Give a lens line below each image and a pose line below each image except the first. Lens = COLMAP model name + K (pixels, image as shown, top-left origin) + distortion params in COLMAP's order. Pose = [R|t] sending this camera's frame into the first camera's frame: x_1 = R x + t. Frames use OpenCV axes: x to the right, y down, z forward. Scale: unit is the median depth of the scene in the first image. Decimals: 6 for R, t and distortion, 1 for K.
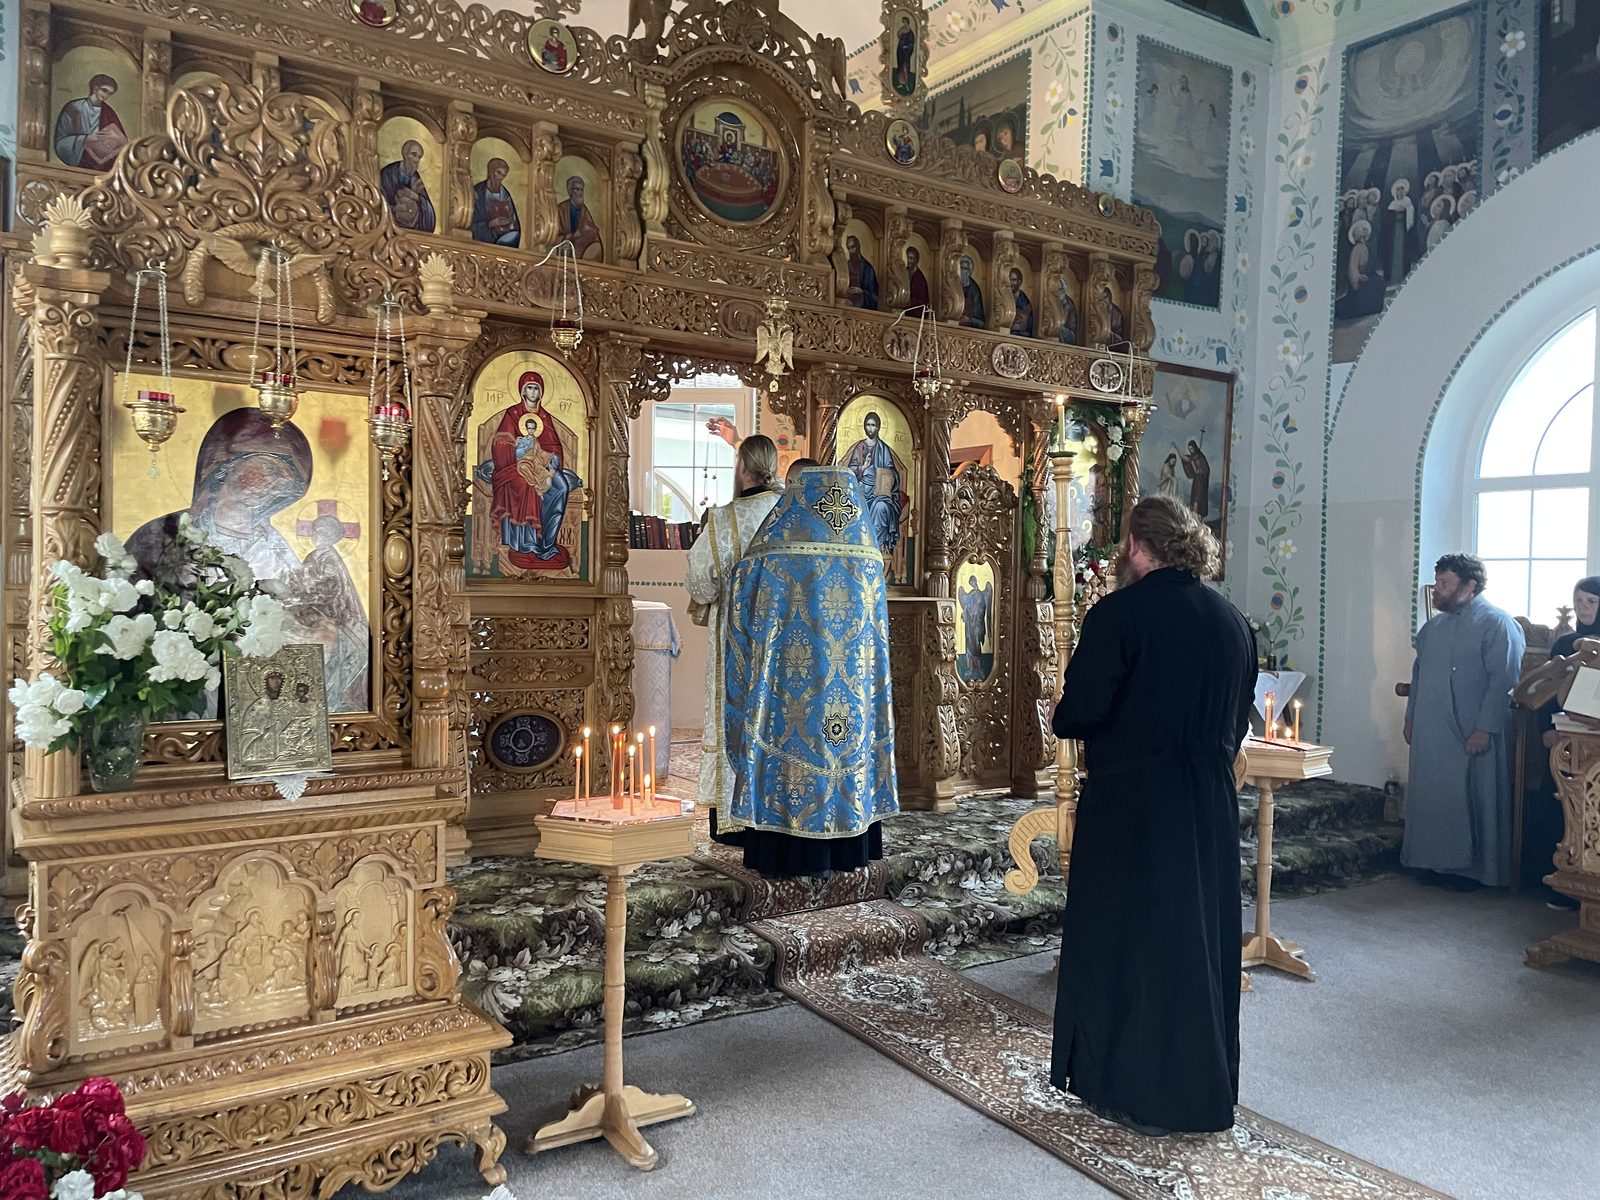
lens RADIAL K [[1208.0, 0, 829.7], [0, 1208.0, 619.4], [0, 0, 1]] dist [0.074502, -0.096648]
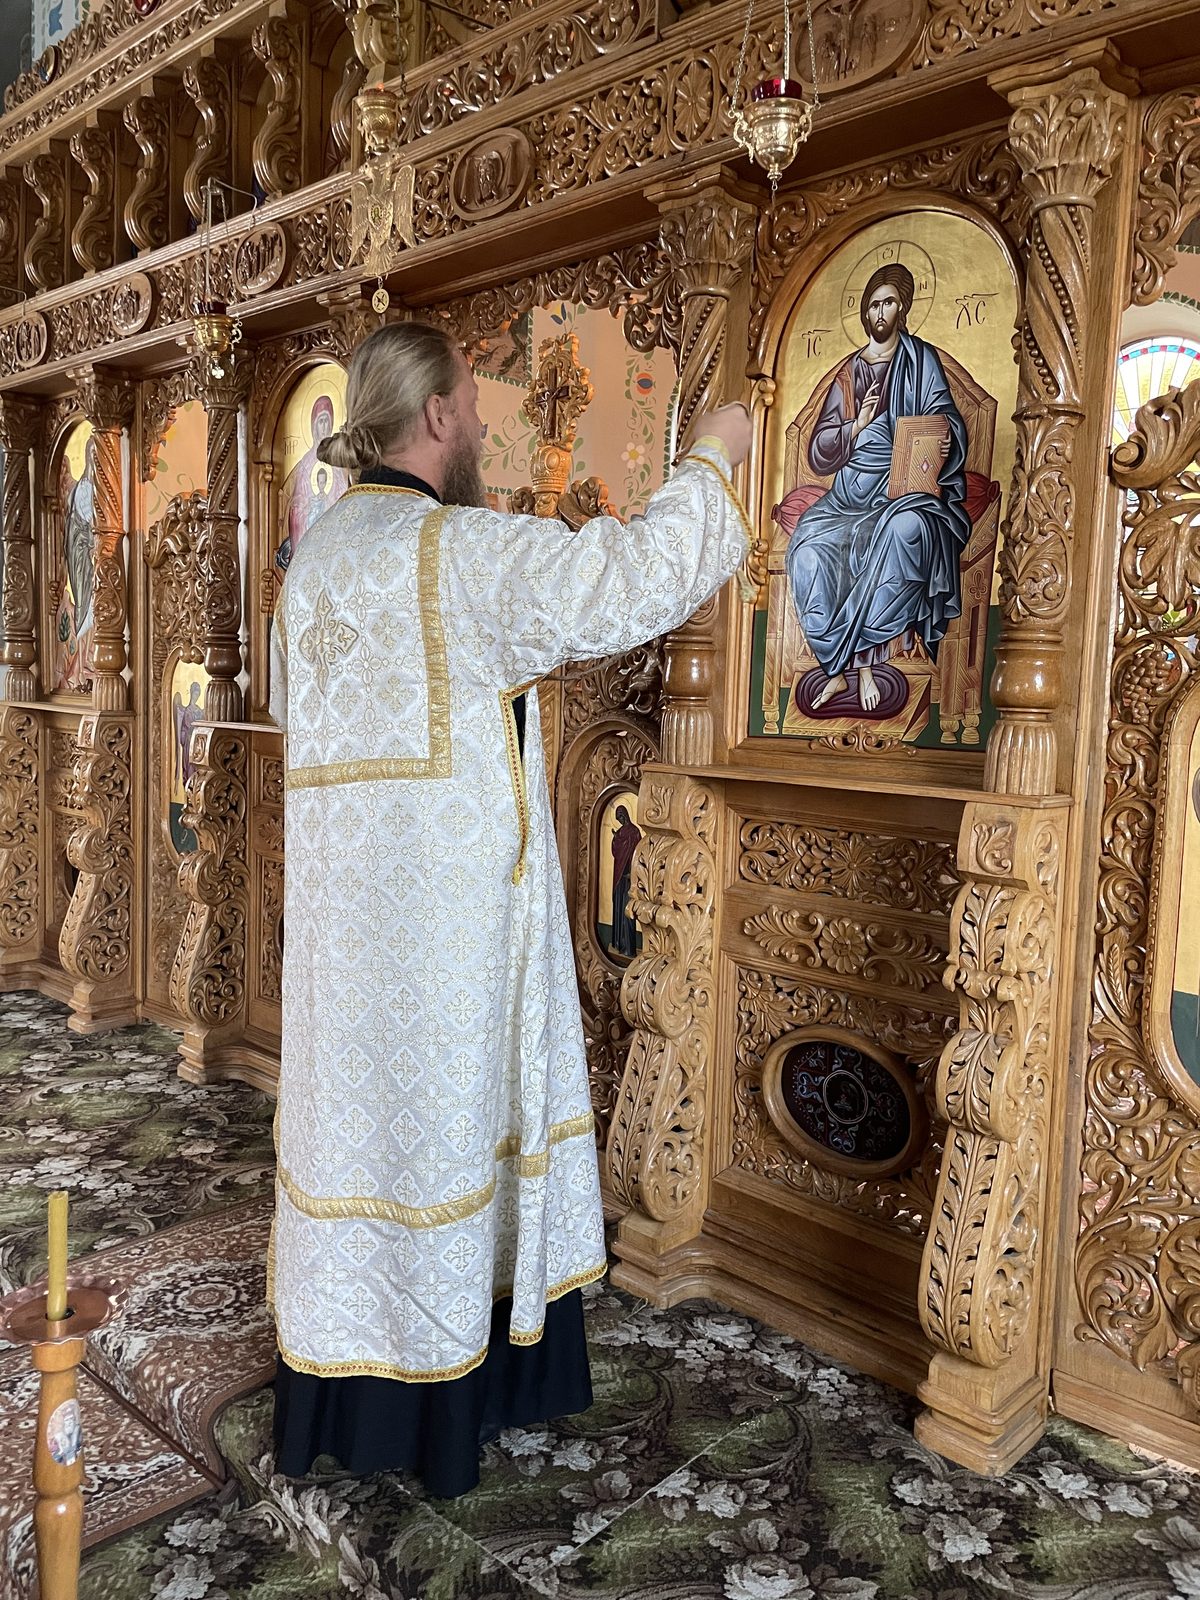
lens RADIAL K [[1208.0, 0, 607.8], [0, 1208.0, 789.0], [0, 0, 1]] dist [0.074502, -0.096648]
pose [[0.237000, 0.074630, -0.968639, 0.381385], [-0.057693, 0.996367, 0.062650, -0.033362], [0.969795, 0.041035, 0.240445, 0.838475]]
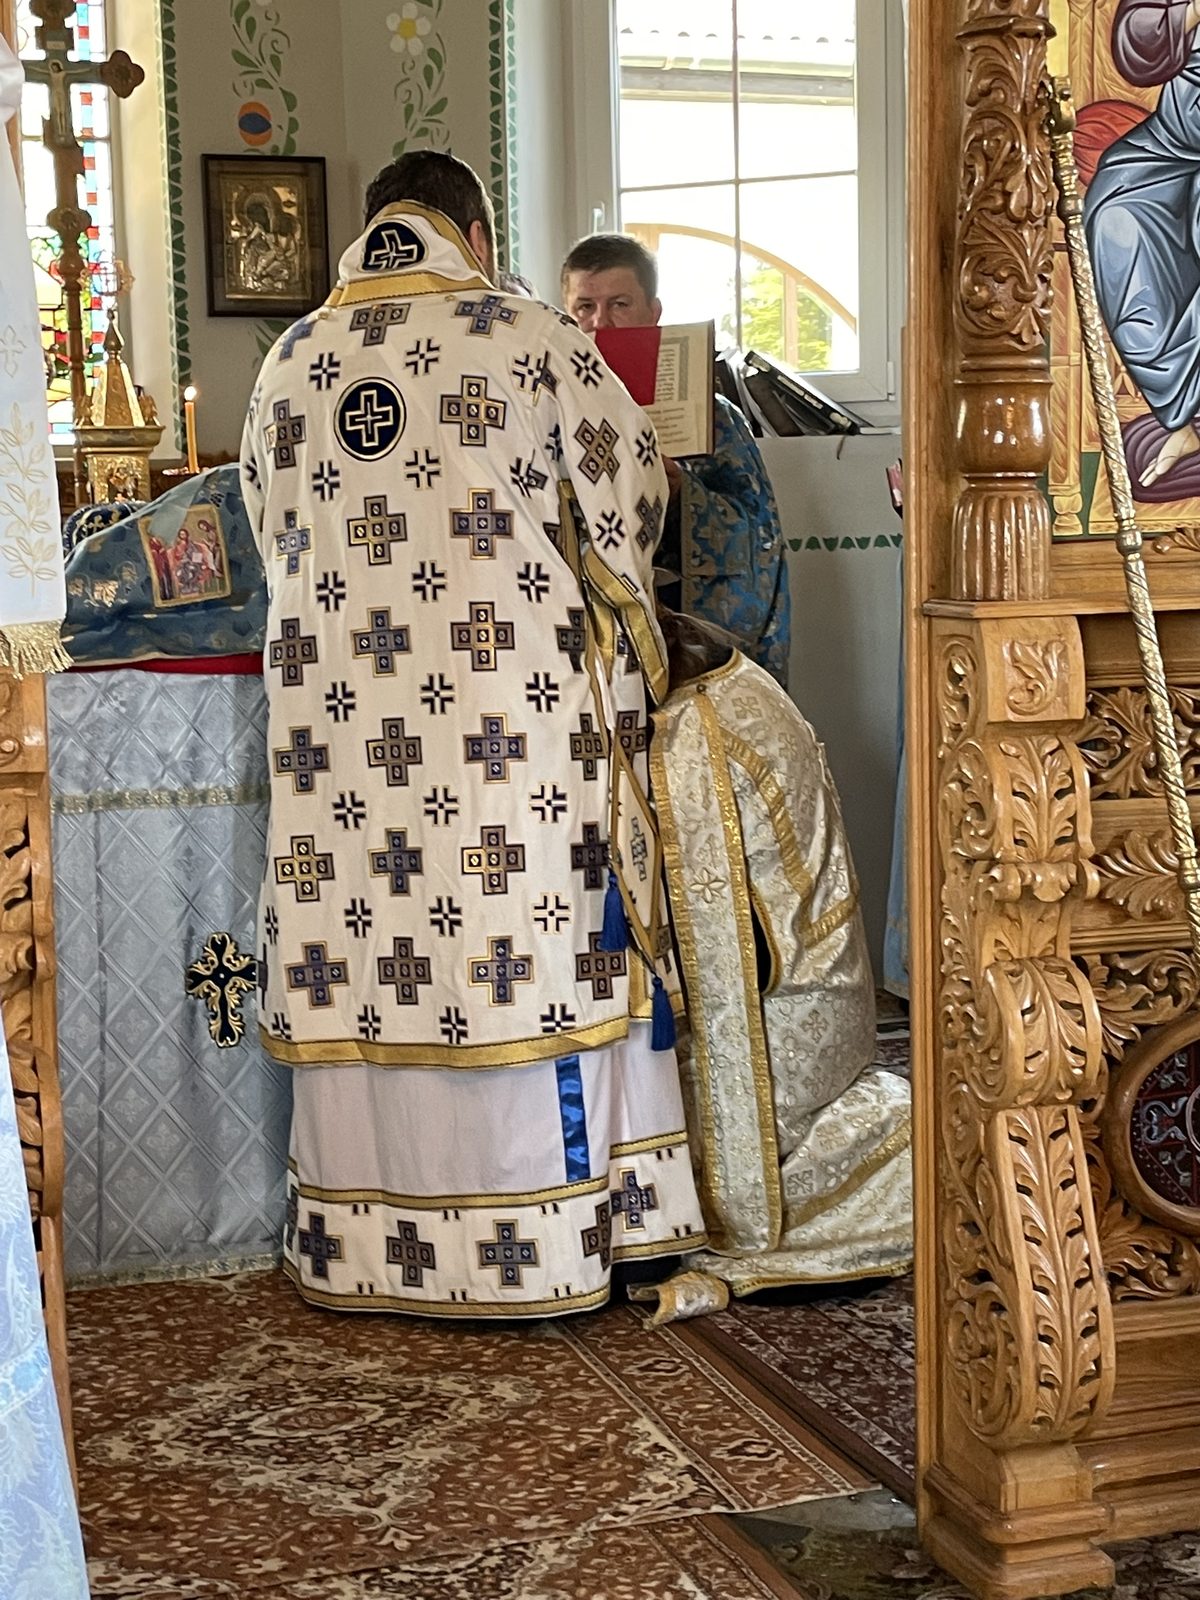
lens RADIAL K [[2486.1, 0, 600.3], [0, 2486.1, 789.7], [0, 0, 1]] dist [0.024154, 0.000000]
pose [[0.966722, -0.010932, -0.255596, 0.038383], [0.030951, 0.996746, 0.074432, -0.019507], [0.253951, -0.079866, 0.963914, 0.511616]]
